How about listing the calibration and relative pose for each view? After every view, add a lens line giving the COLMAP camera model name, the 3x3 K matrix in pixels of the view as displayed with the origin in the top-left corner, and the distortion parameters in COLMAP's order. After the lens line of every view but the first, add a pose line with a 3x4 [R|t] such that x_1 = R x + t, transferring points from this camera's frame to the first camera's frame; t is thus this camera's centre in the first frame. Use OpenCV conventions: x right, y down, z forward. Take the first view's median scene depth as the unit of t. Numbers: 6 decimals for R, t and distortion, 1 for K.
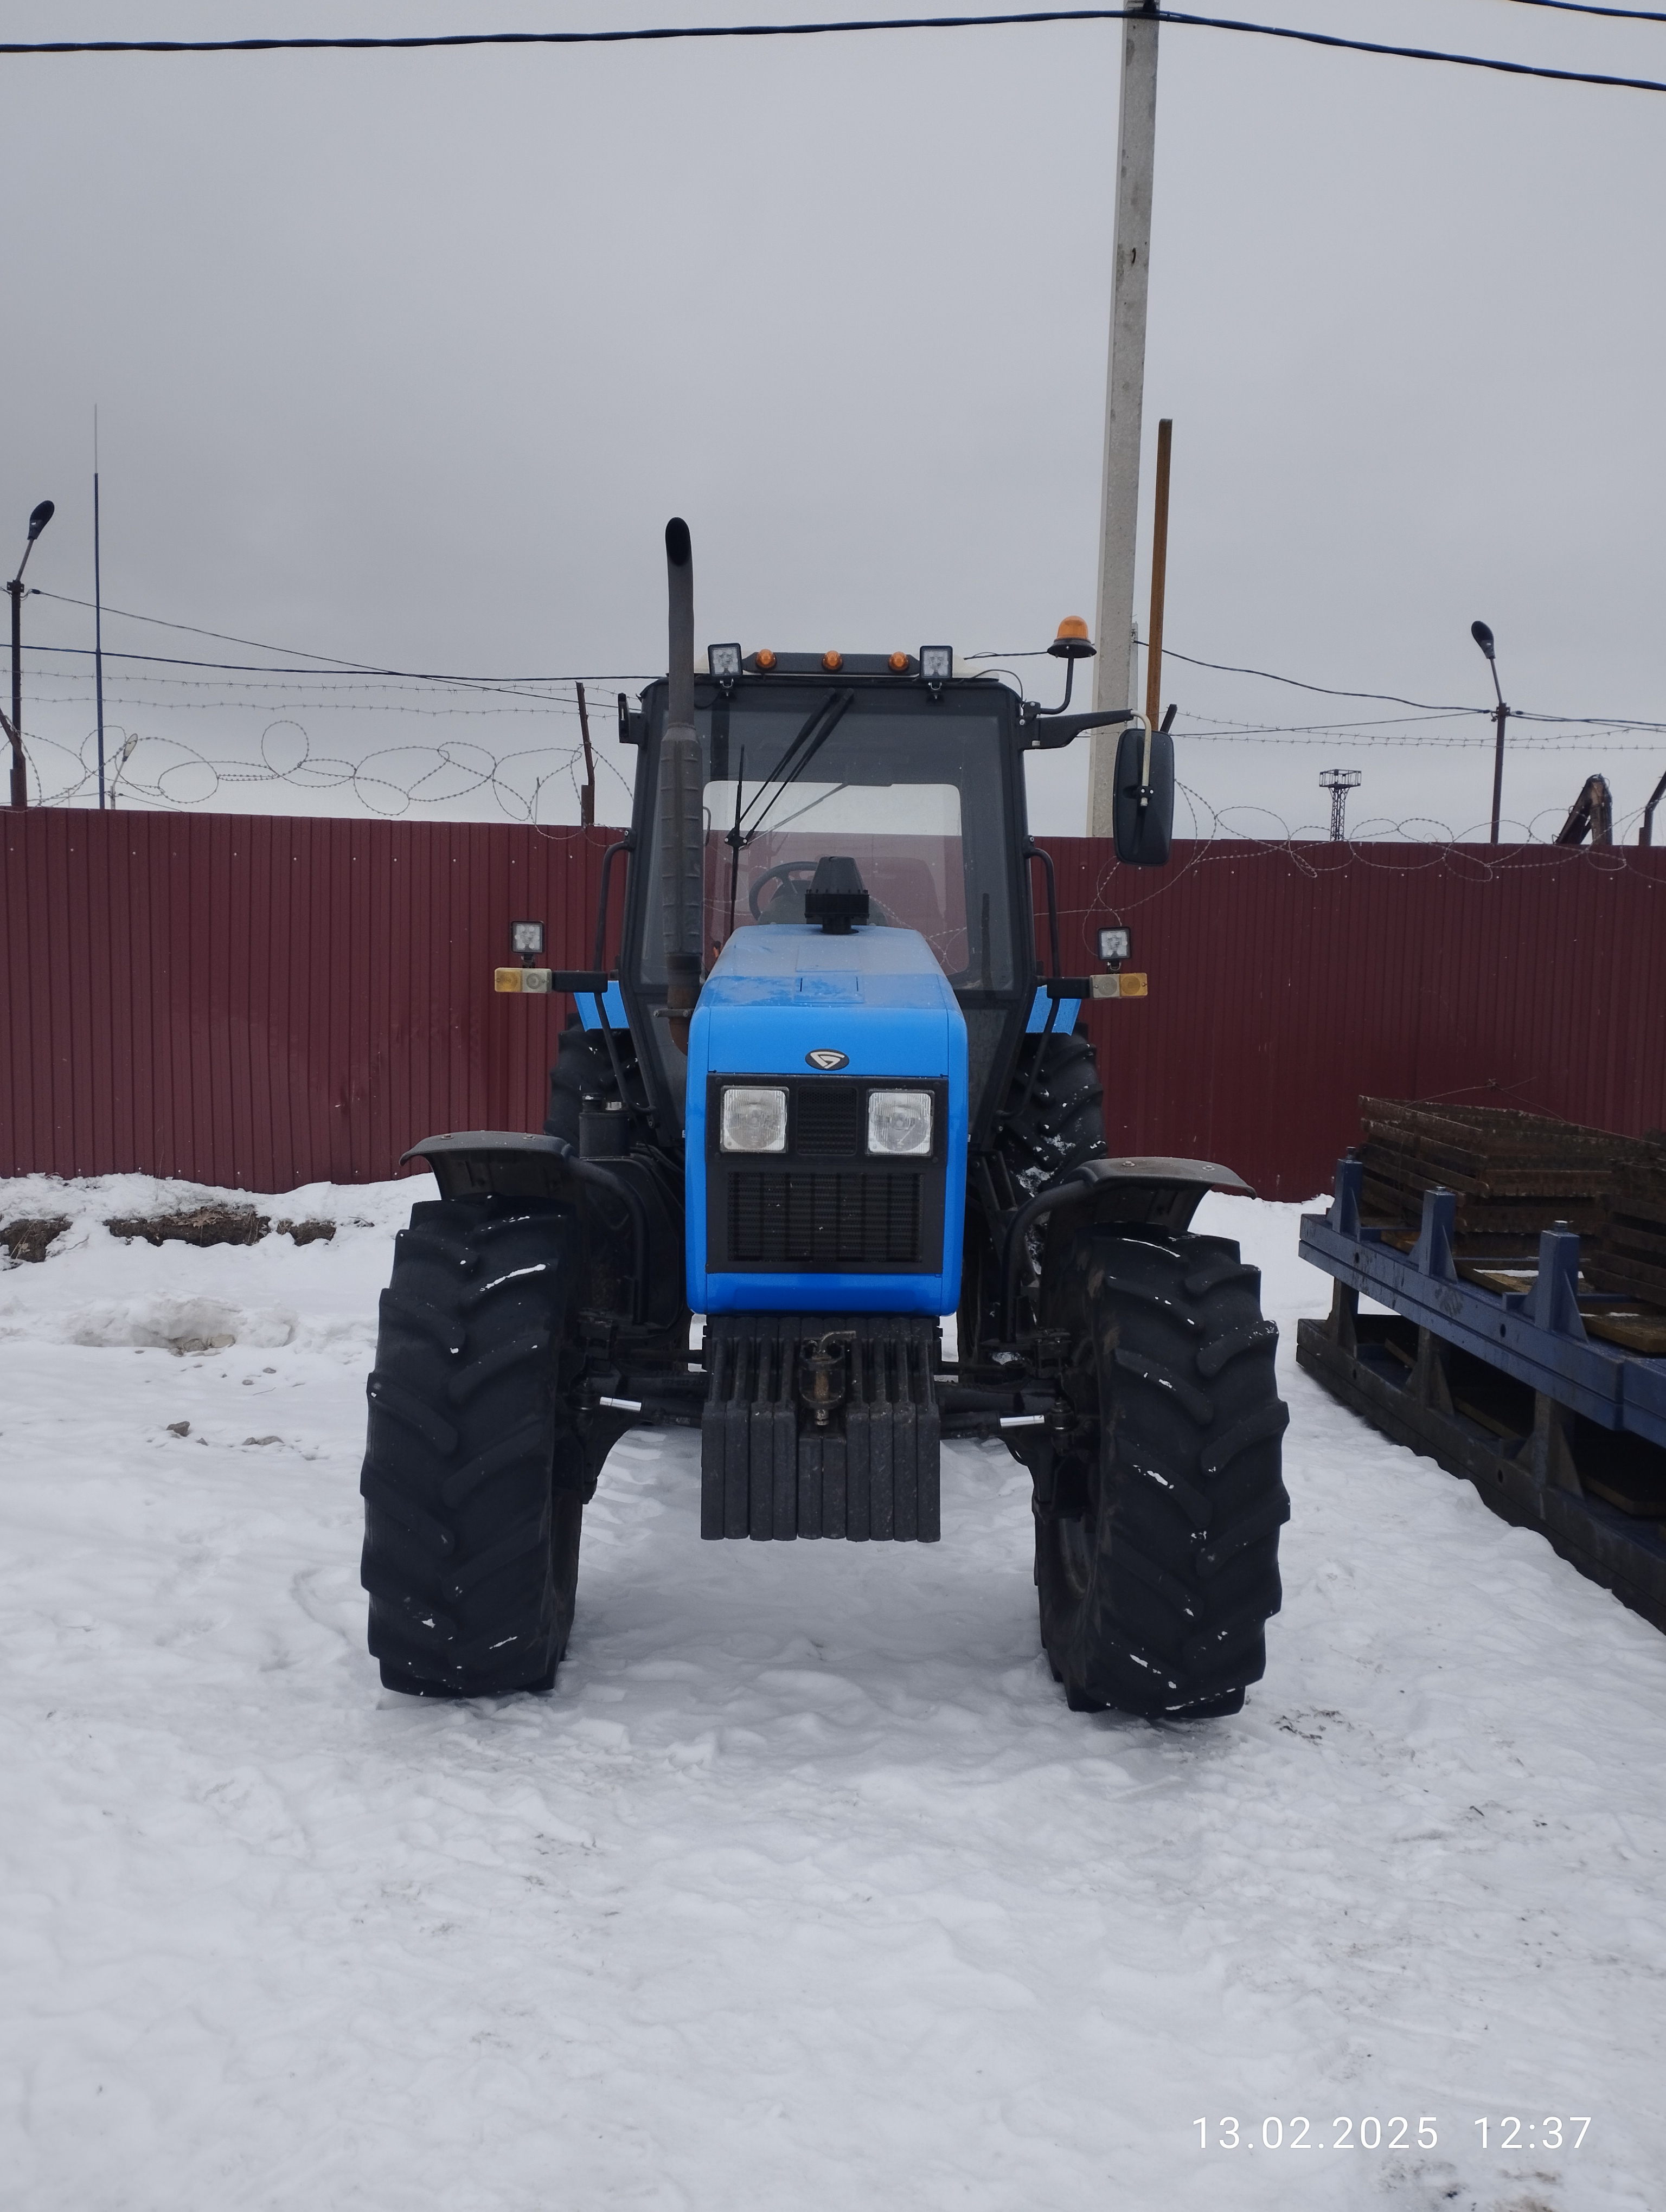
lens RADIAL K [[1843.3, 0, 835.0], [0, 1843.3, 1128.3], [0, 0, 1]] dist [0.110950, -0.102004]
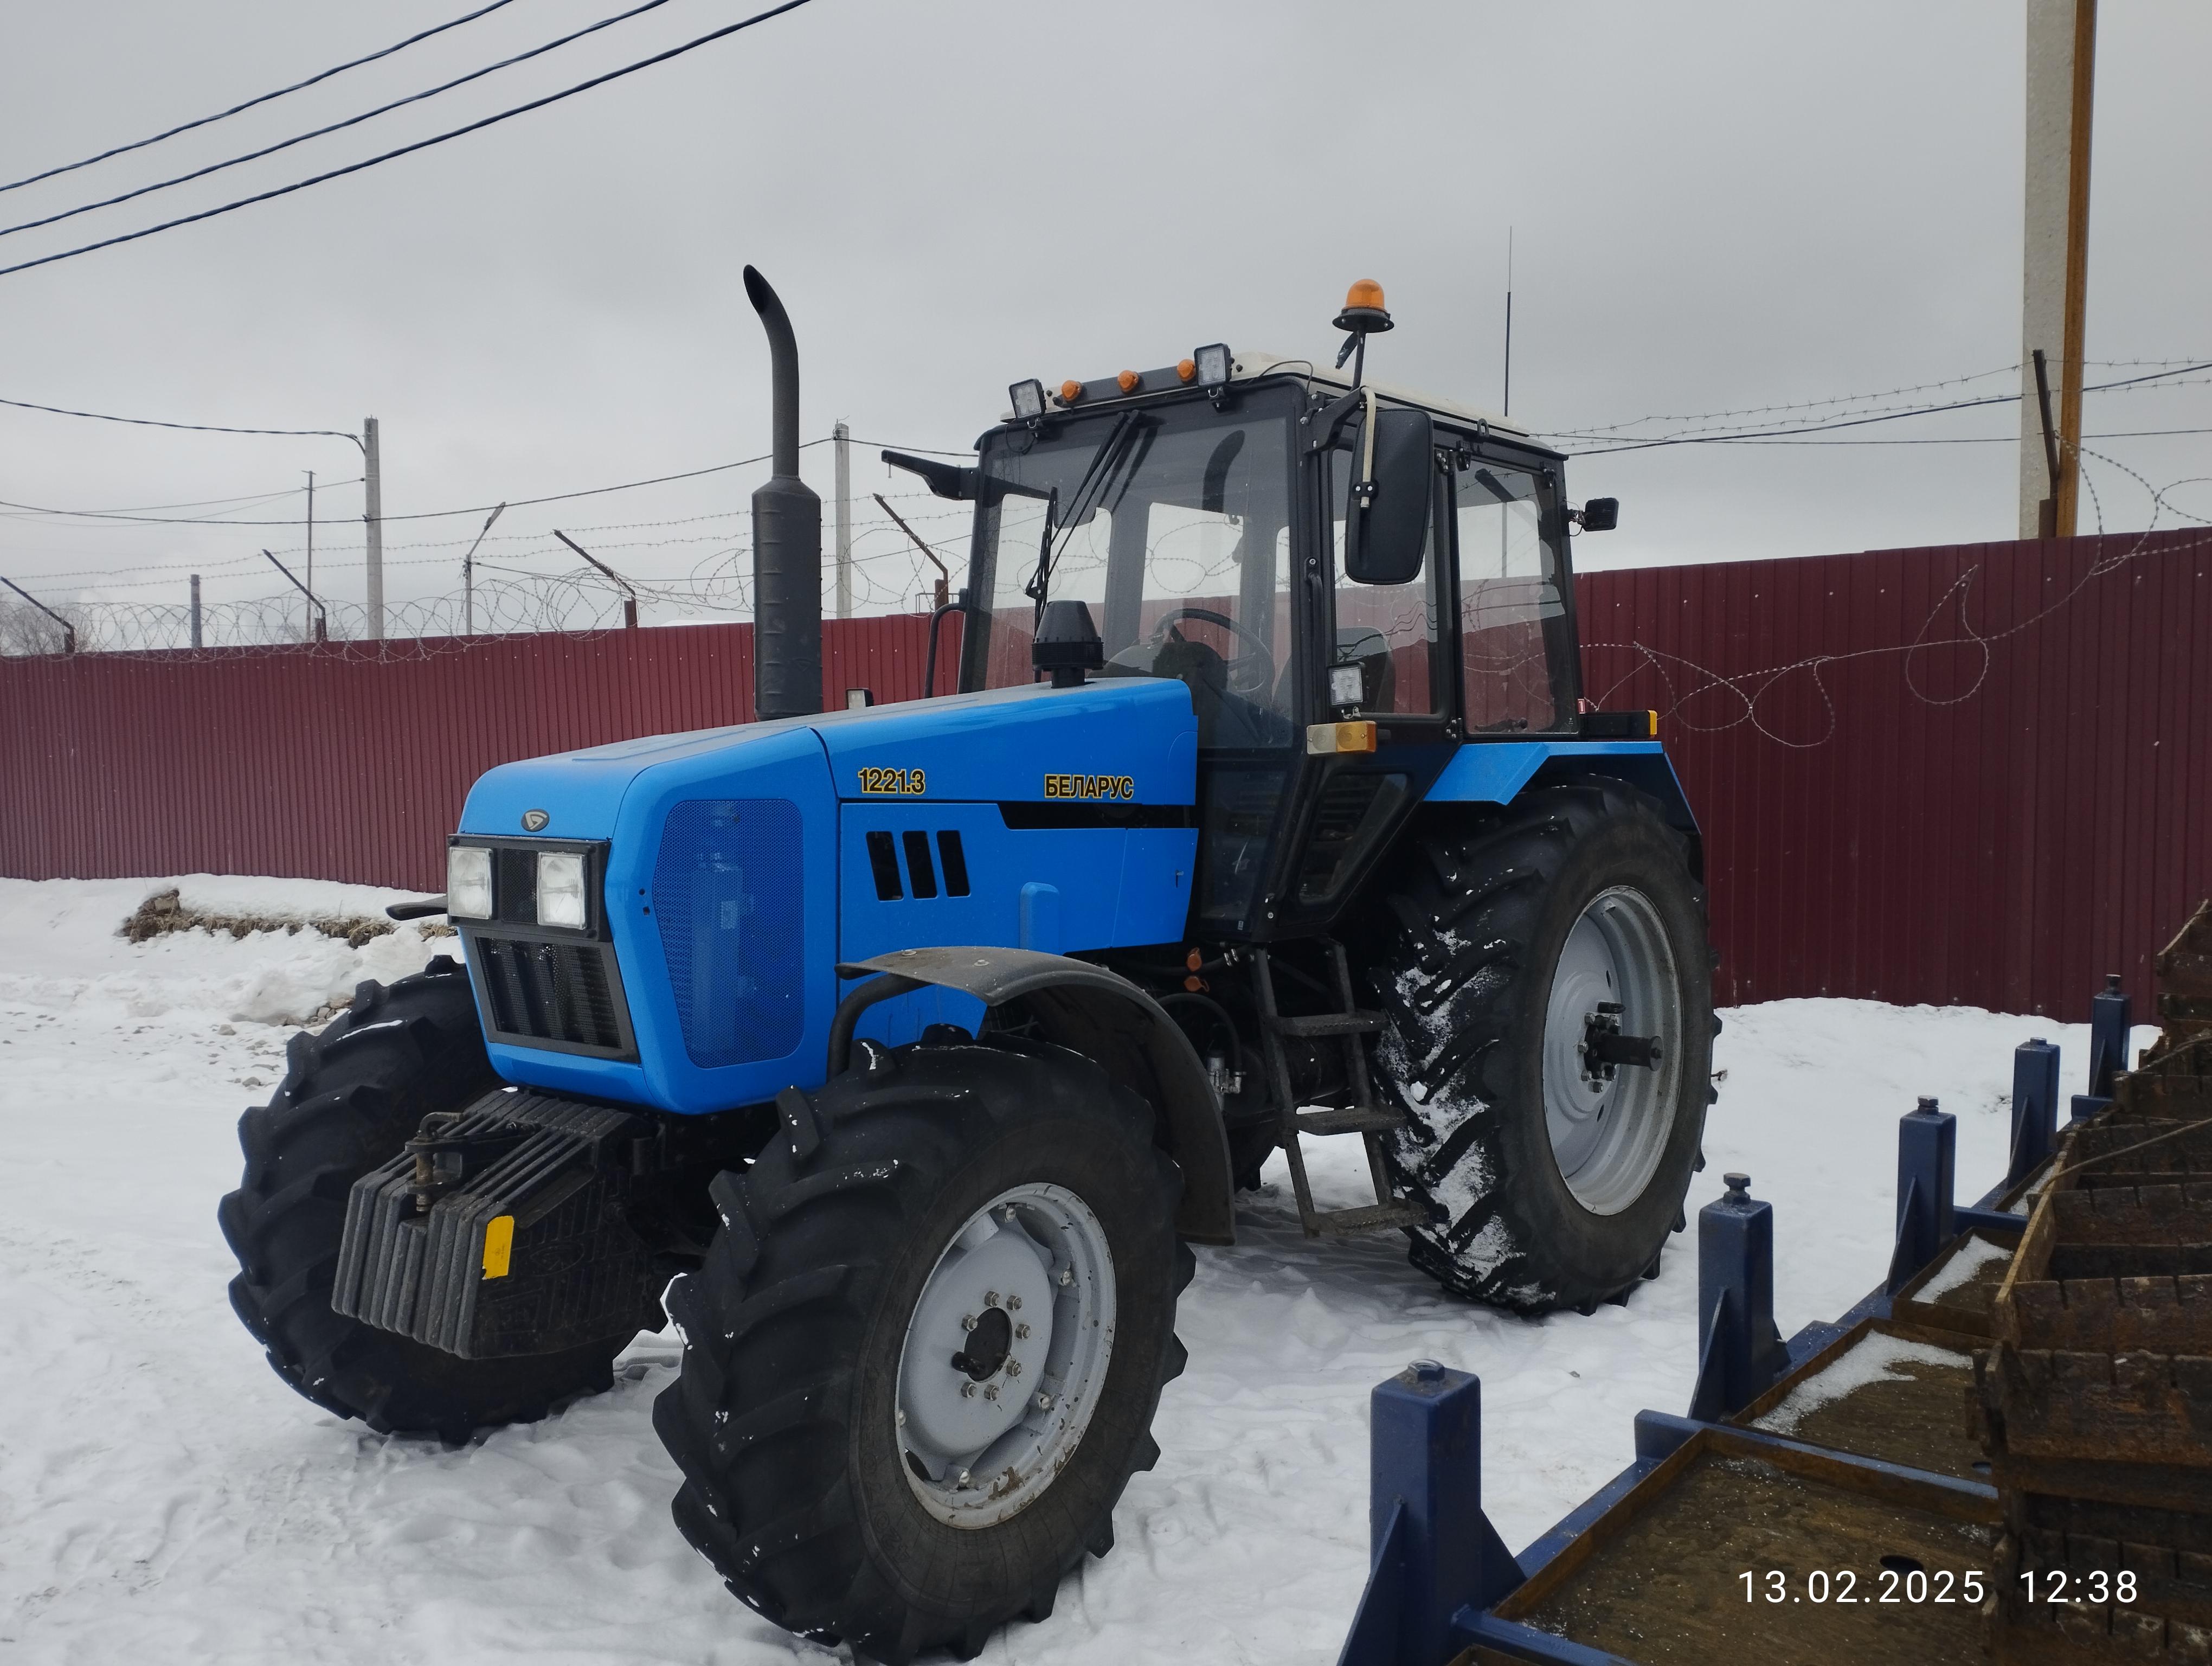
lens RADIAL K [[1834.0, 0, 1085.0], [0, 1834.0, 836.1], [0, 0, 1]] dist [0.098663, -0.103339]
pose [[0.758910, 0.009652, -0.651124, 0.570786], [-0.036576, 0.998943, -0.027823, -0.009513], [0.650168, 0.044931, 0.758461, 0.332045]]
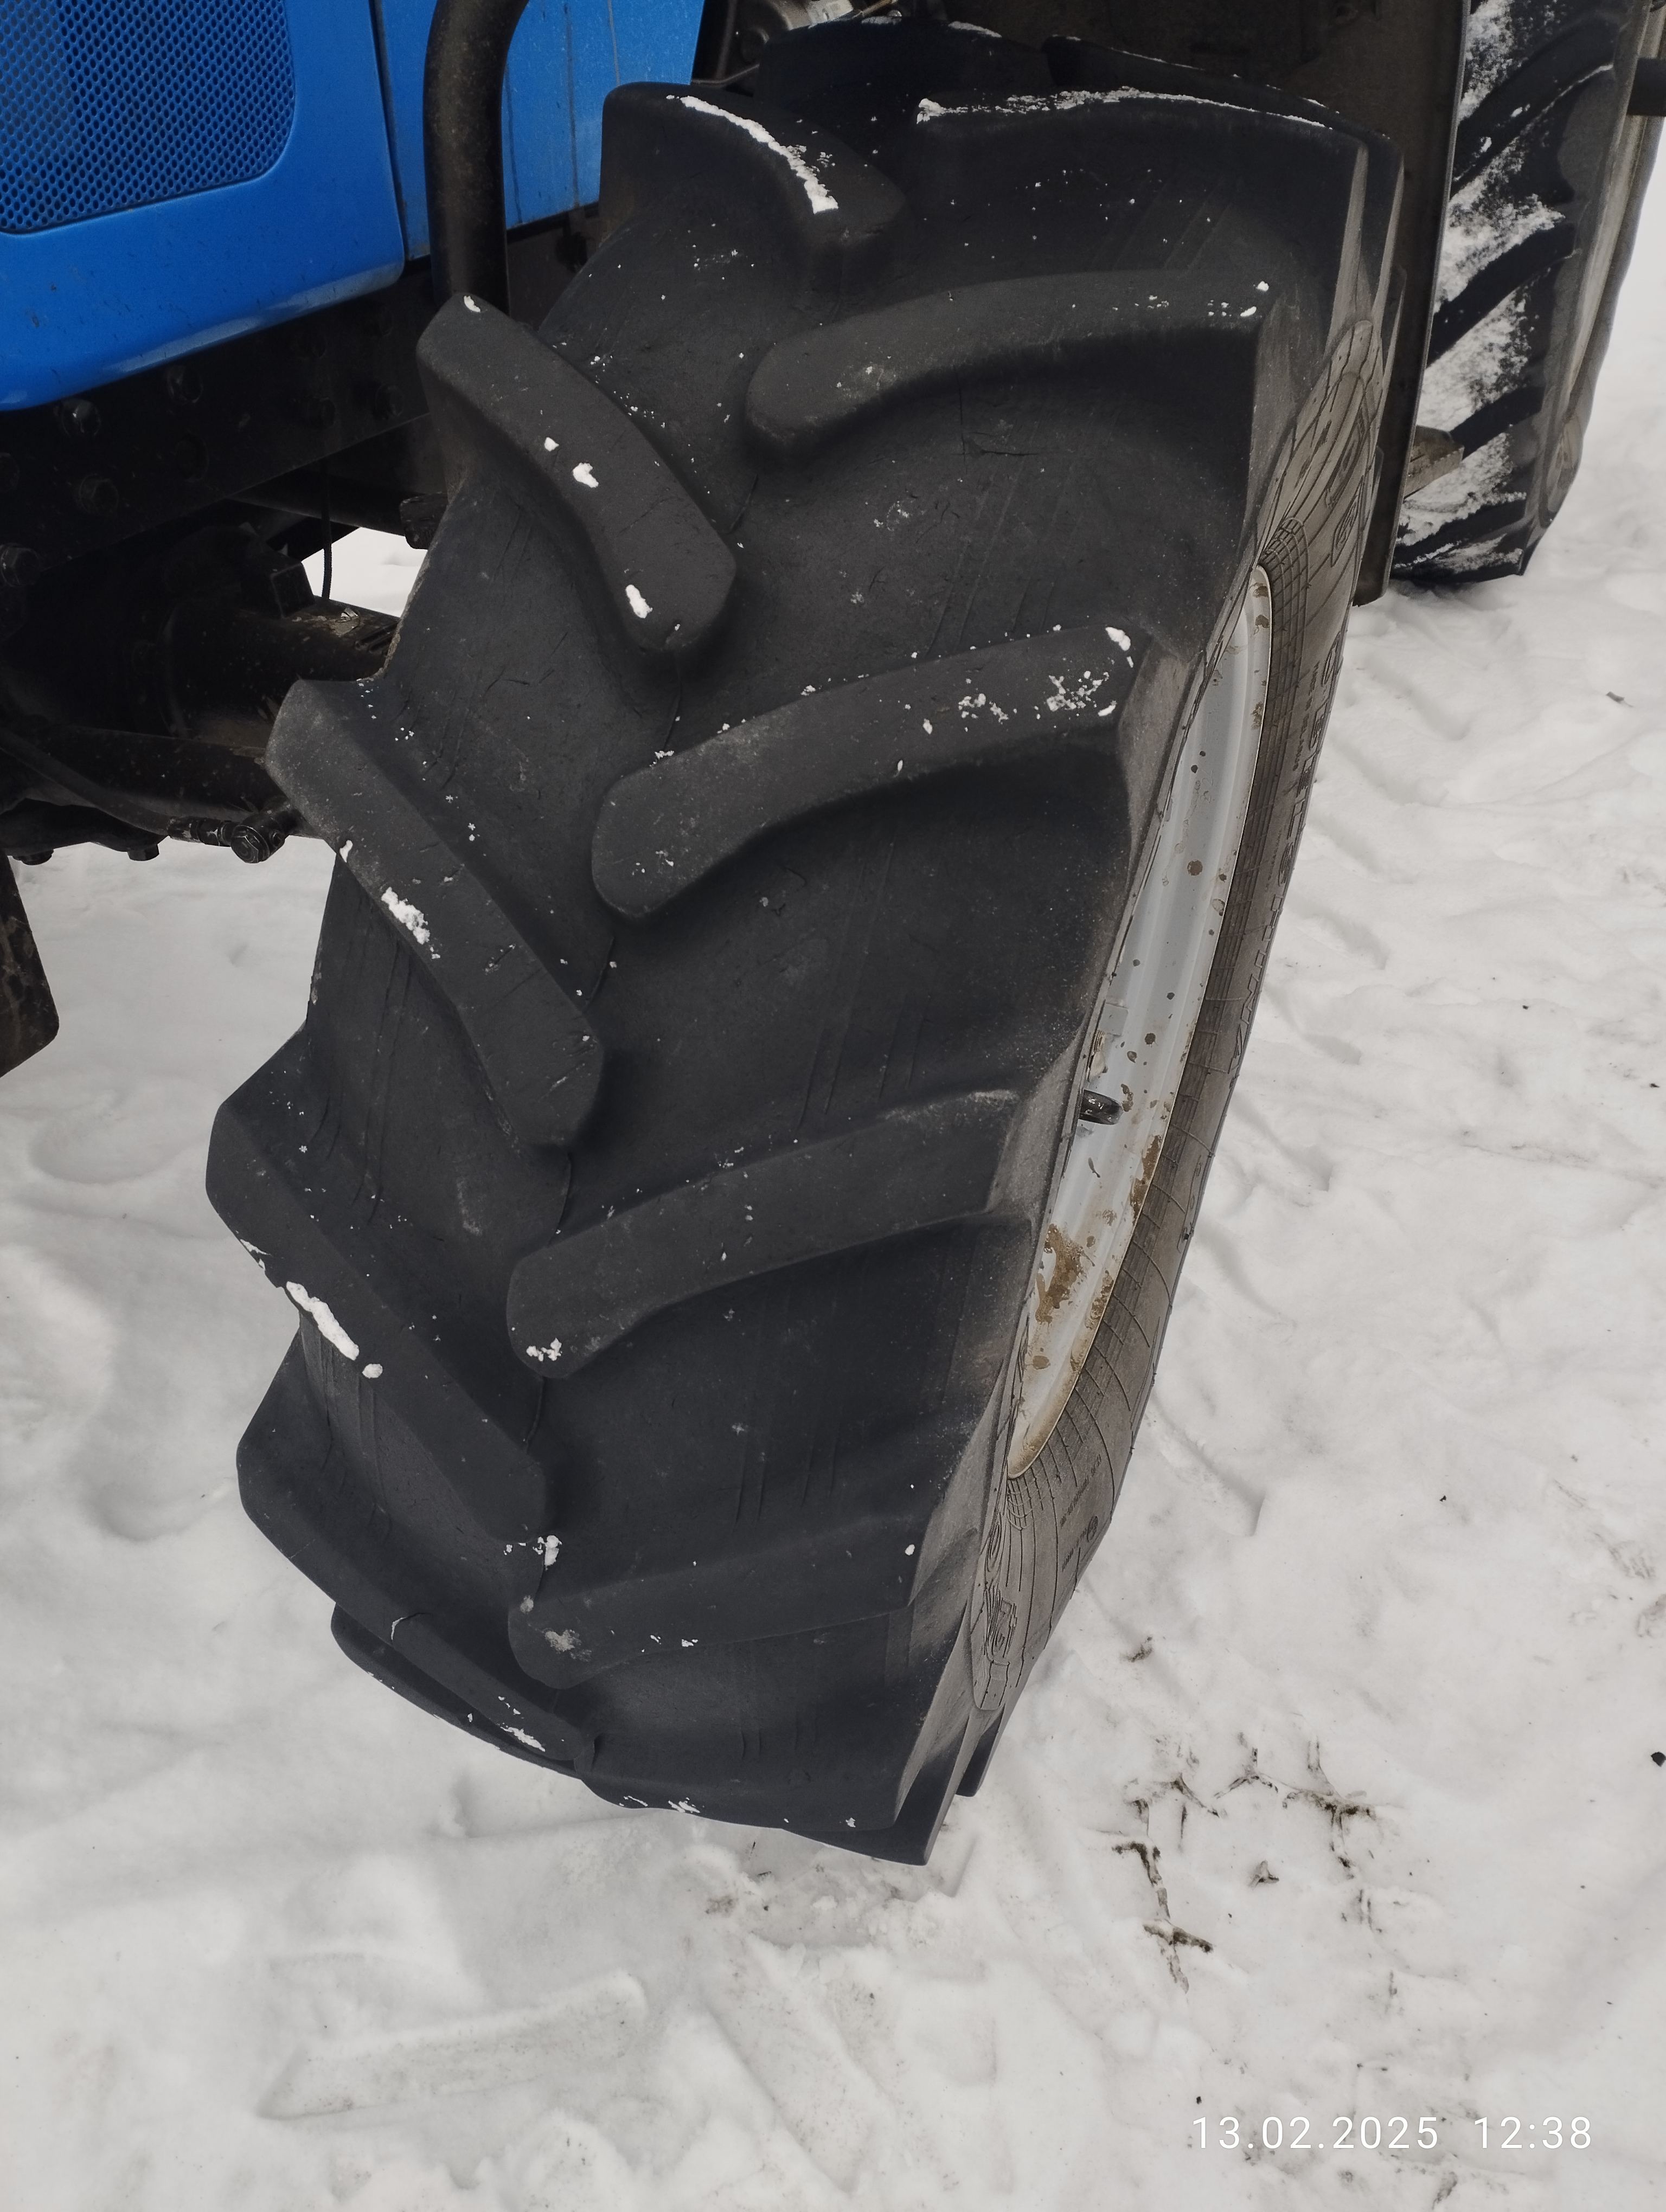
lens RADIAL K [[1834.0, 0, 825.8], [0, 1834.0, 1098.8], [0, 0, 1]] dist [0.098663, -0.103339]
pose [[0.906835, 0.229291, -0.353661, 0.205957], [-0.012676, 0.853538, 0.520876, 0.034032], [0.421295, -0.467865, 0.776925, 0.589793]]
